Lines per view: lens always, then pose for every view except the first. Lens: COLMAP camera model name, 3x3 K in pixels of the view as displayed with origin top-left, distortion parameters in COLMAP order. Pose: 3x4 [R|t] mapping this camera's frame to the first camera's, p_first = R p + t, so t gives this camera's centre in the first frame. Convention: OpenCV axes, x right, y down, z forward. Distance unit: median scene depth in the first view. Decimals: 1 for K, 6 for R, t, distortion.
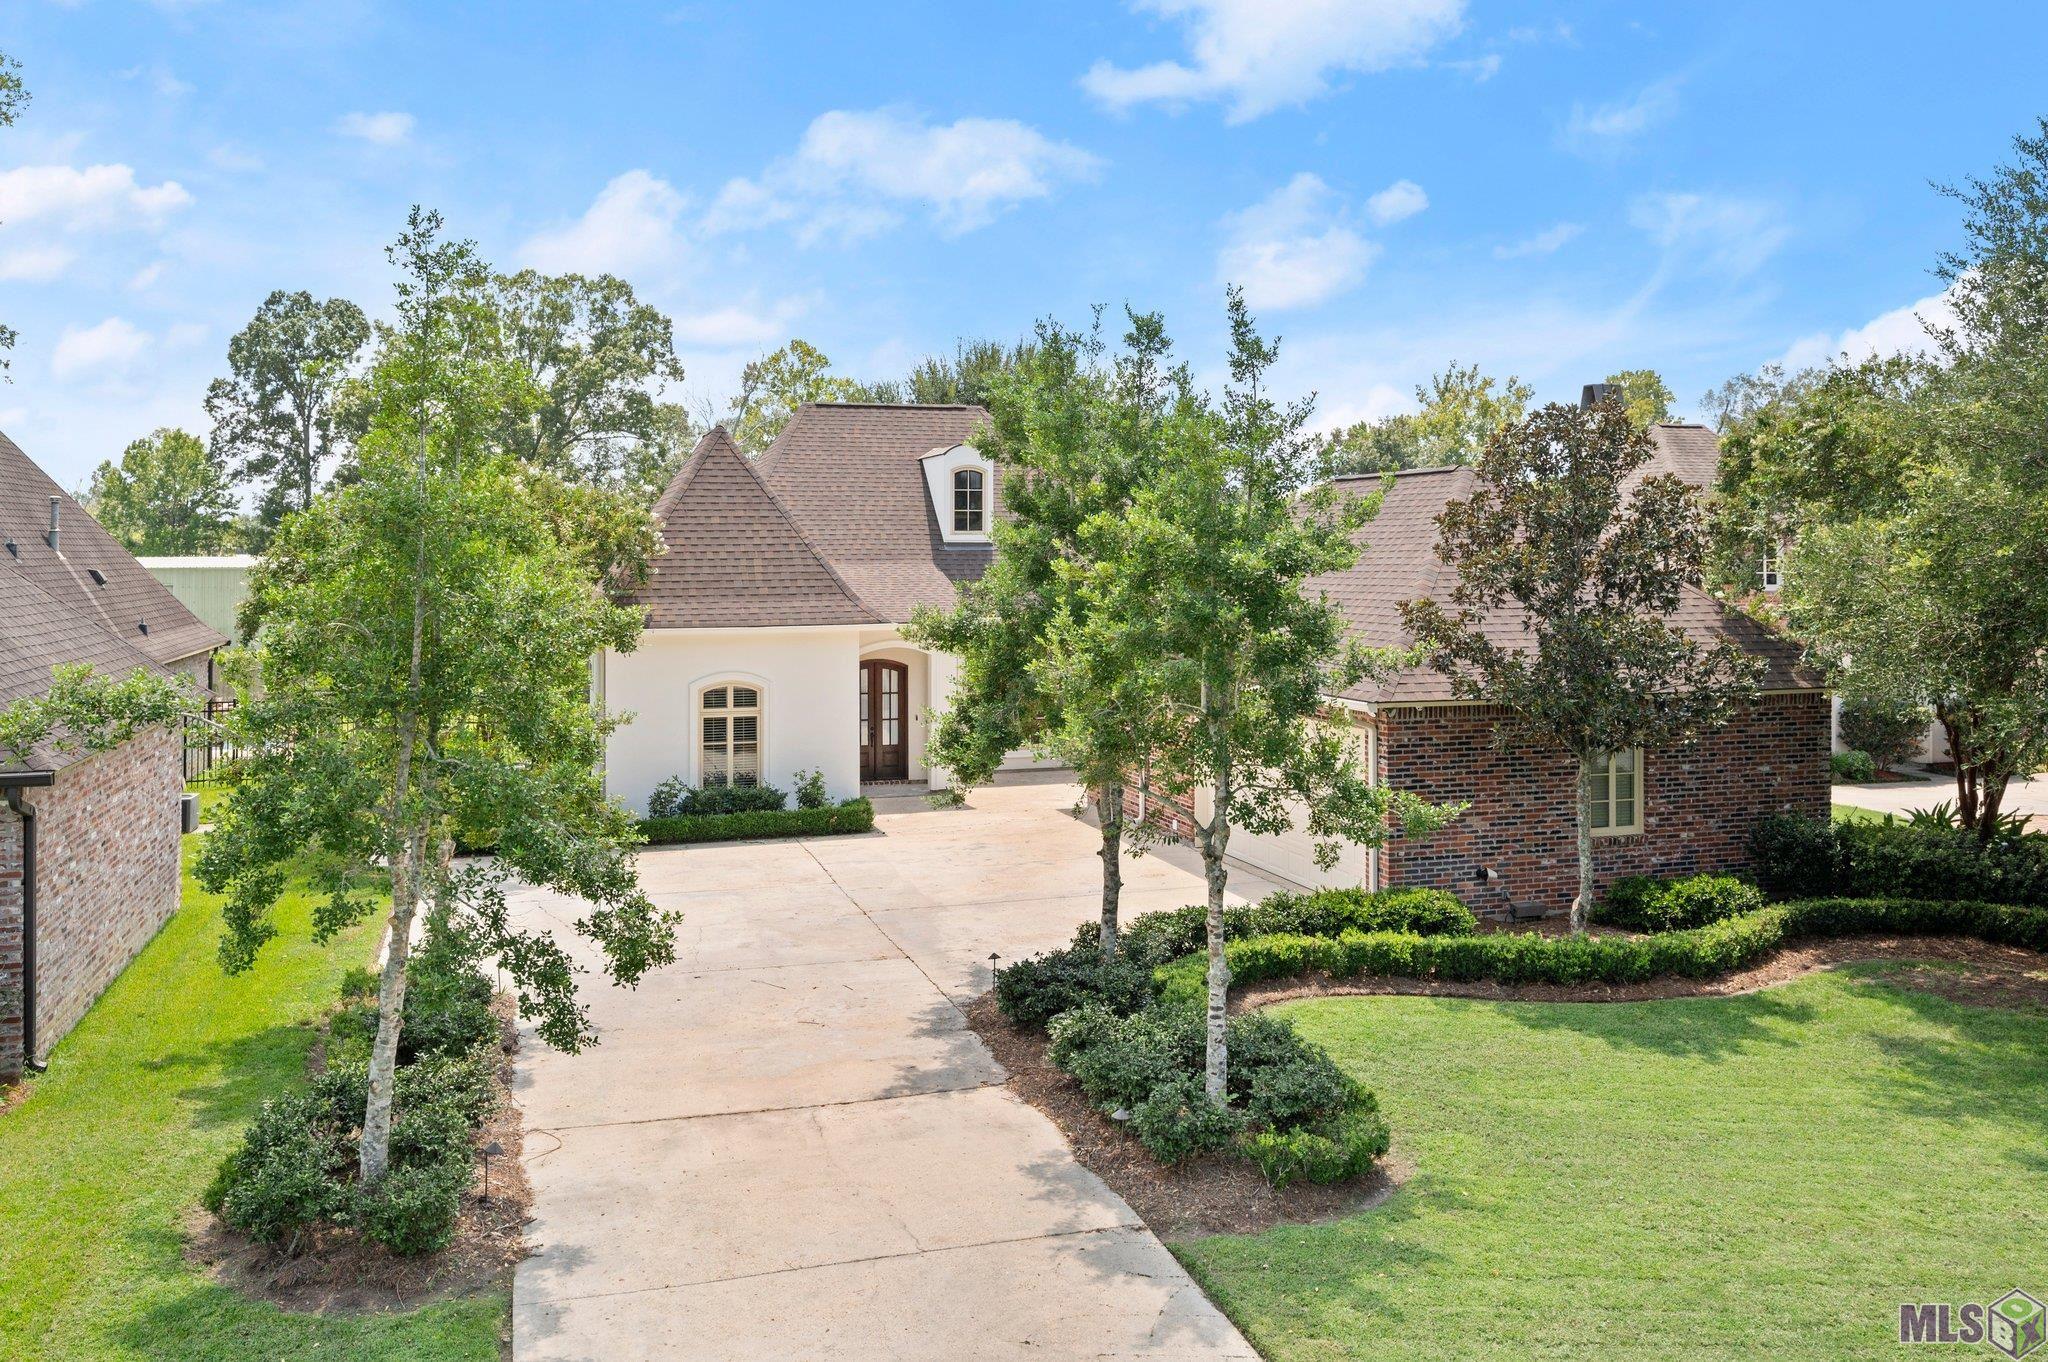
lens RADIAL K [[1559.9, 0, 1018.4], [0, 1559.9, 483.6], [0, 0, 1]] dist [0.005752, -0.169549]
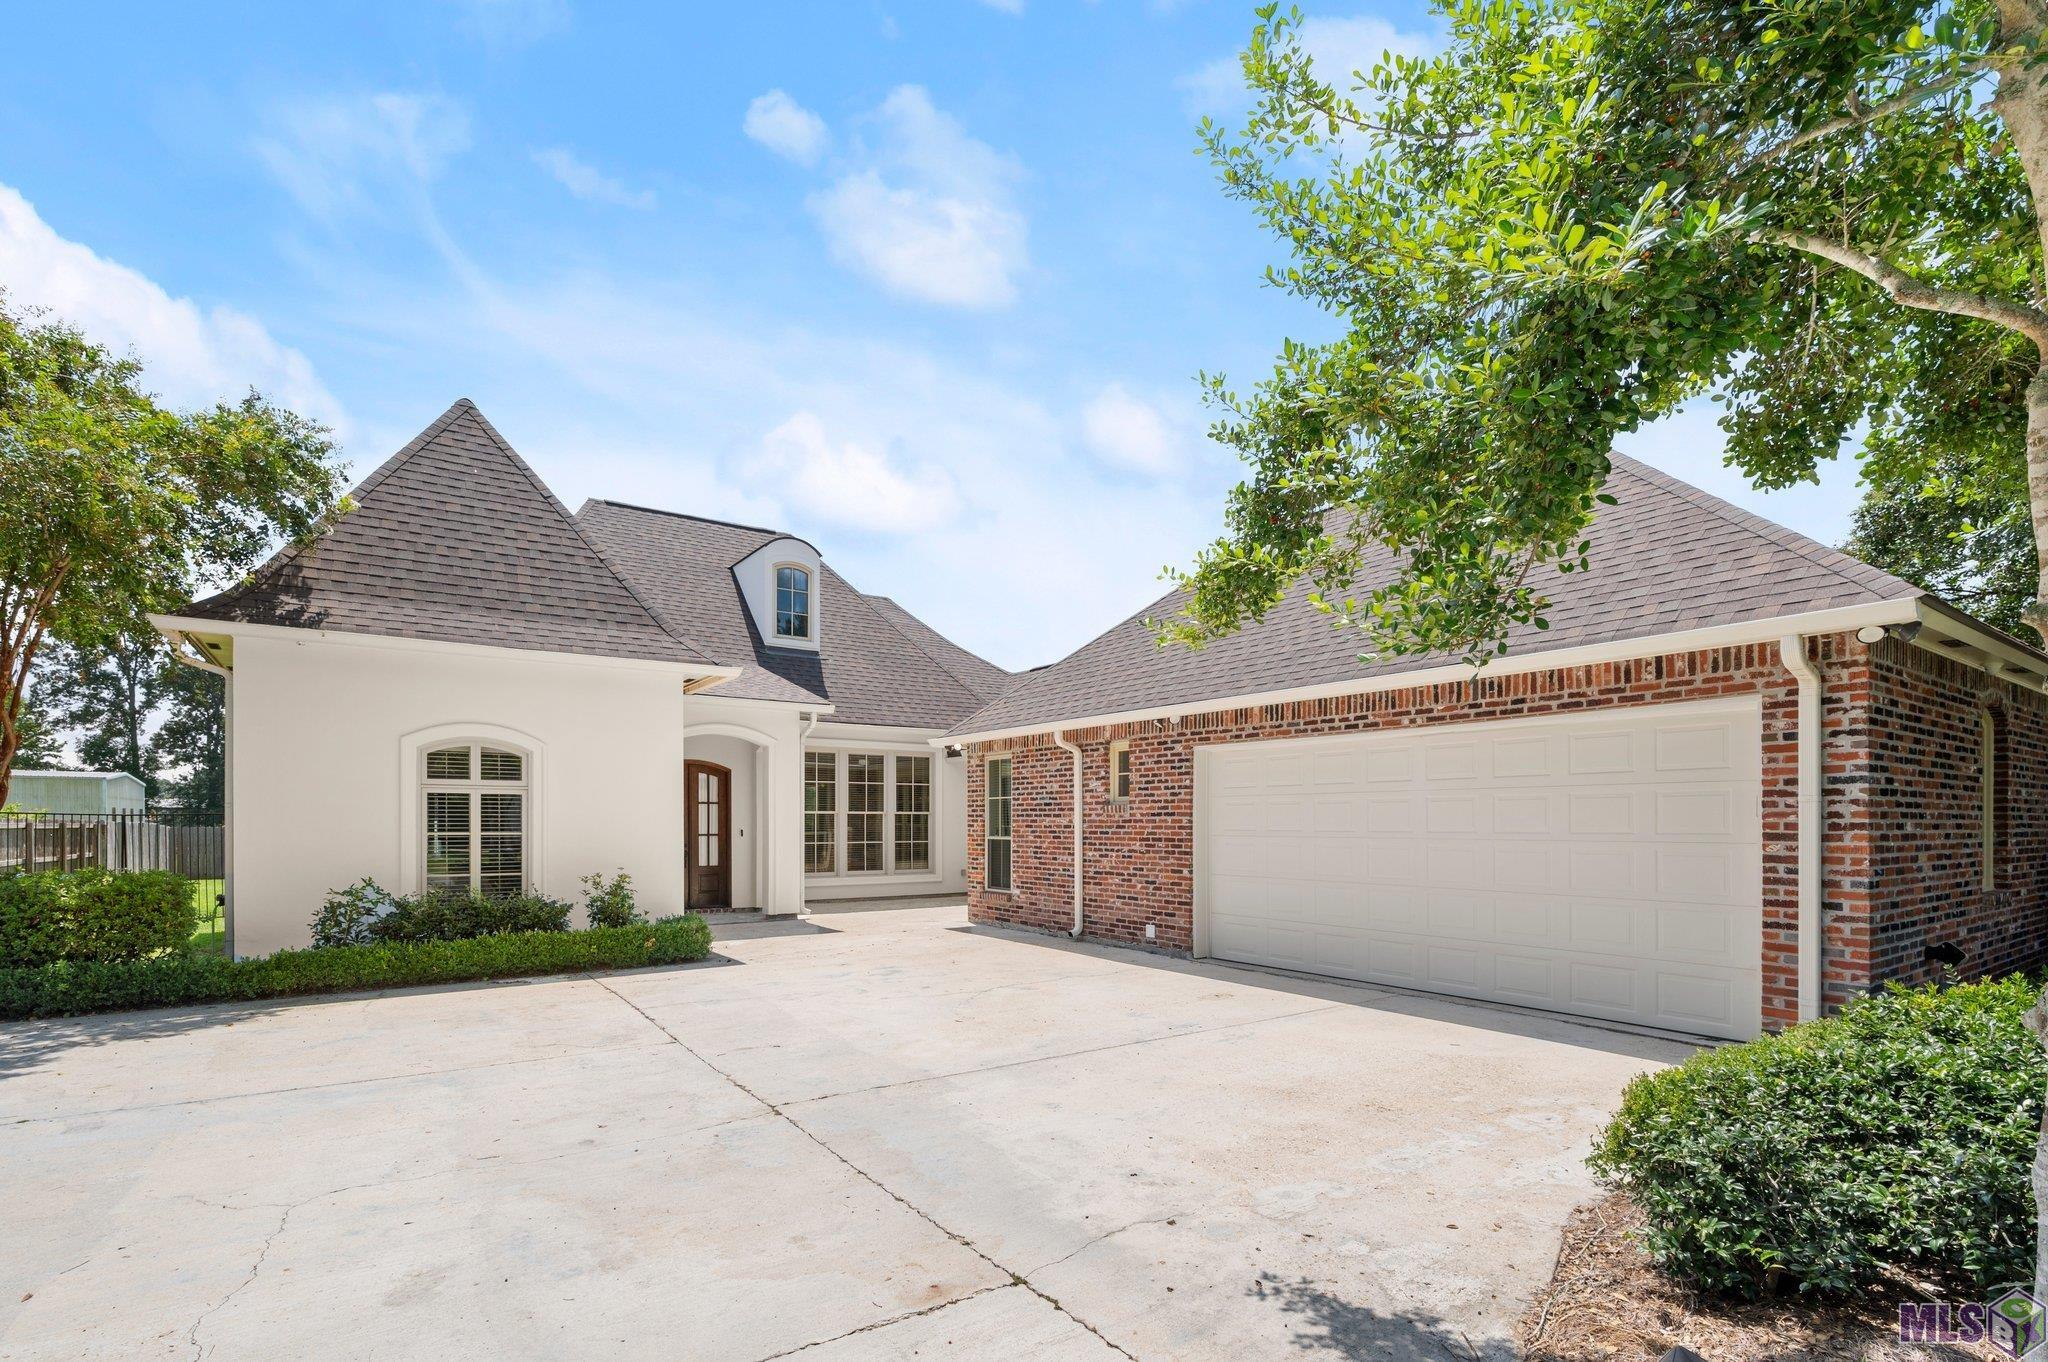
lens RADIAL K [[934.8, 0, 1011.6], [0, 934.8, 821.2], [0, 0, 1]] dist [0.001001, -0.009230]
pose [[0.956348, 0.006677, 0.292156, -0.085116], [-0.019033, 0.999039, 0.039470, 0.141070], [-0.291611, -0.043308, 0.955556, 0.564012]]
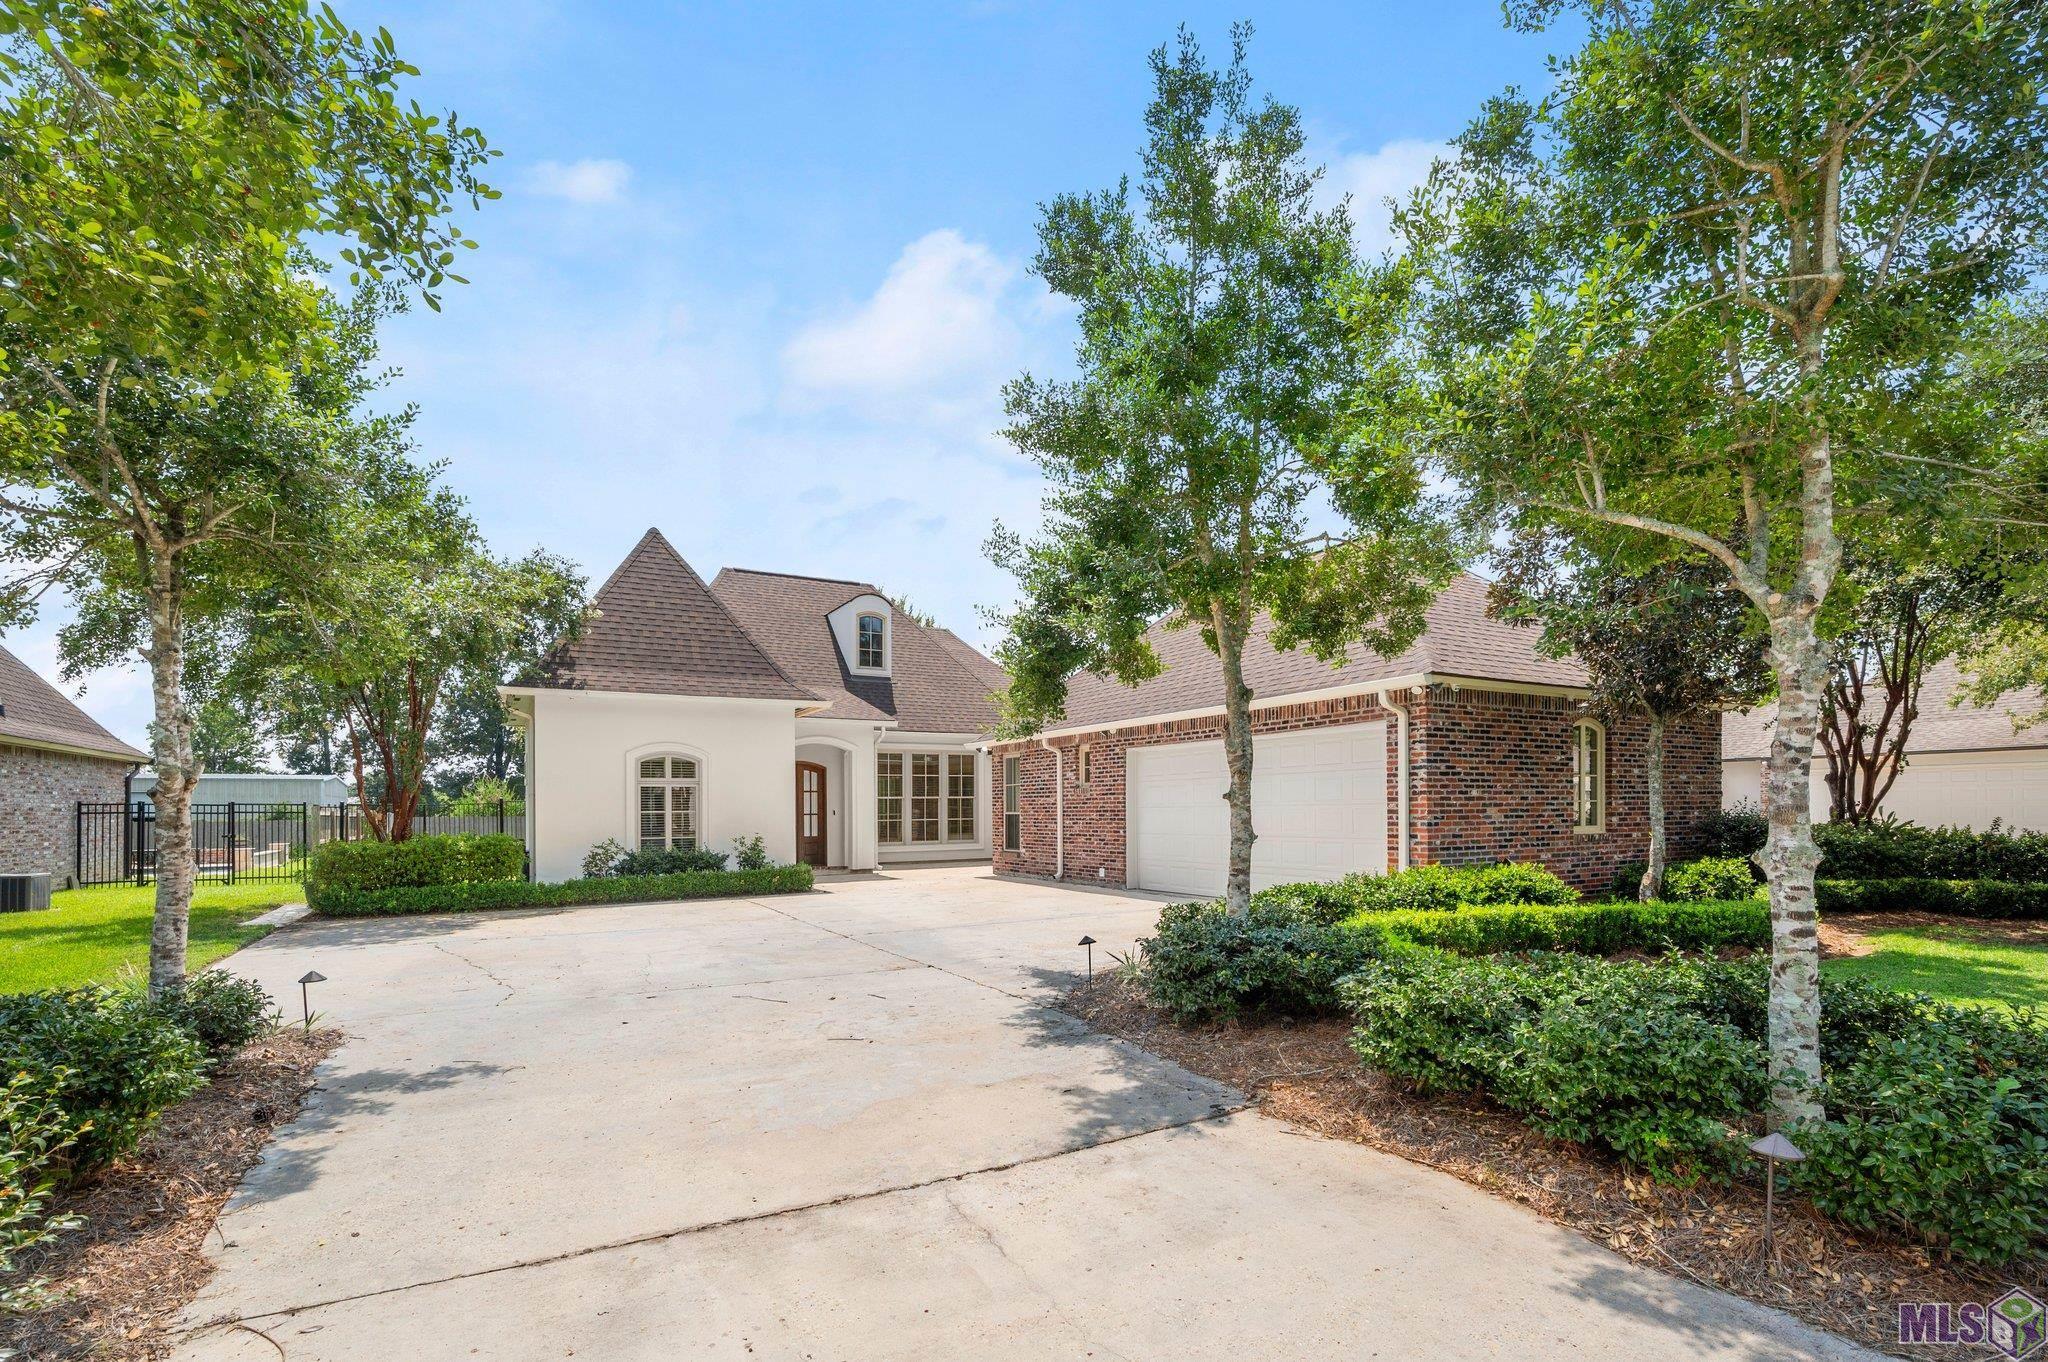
lens RADIAL K [[911.5, 0, 1029.6], [0, 911.5, 788.1], [0, 0, 1]] dist [-0.028603, -0.000182]
pose [[0.975596, -0.000139, 0.219574, -0.083764], [-0.003694, 0.999848, 0.017045, 0.139067], [-0.219543, -0.017440, 0.975447, 0.365476]]
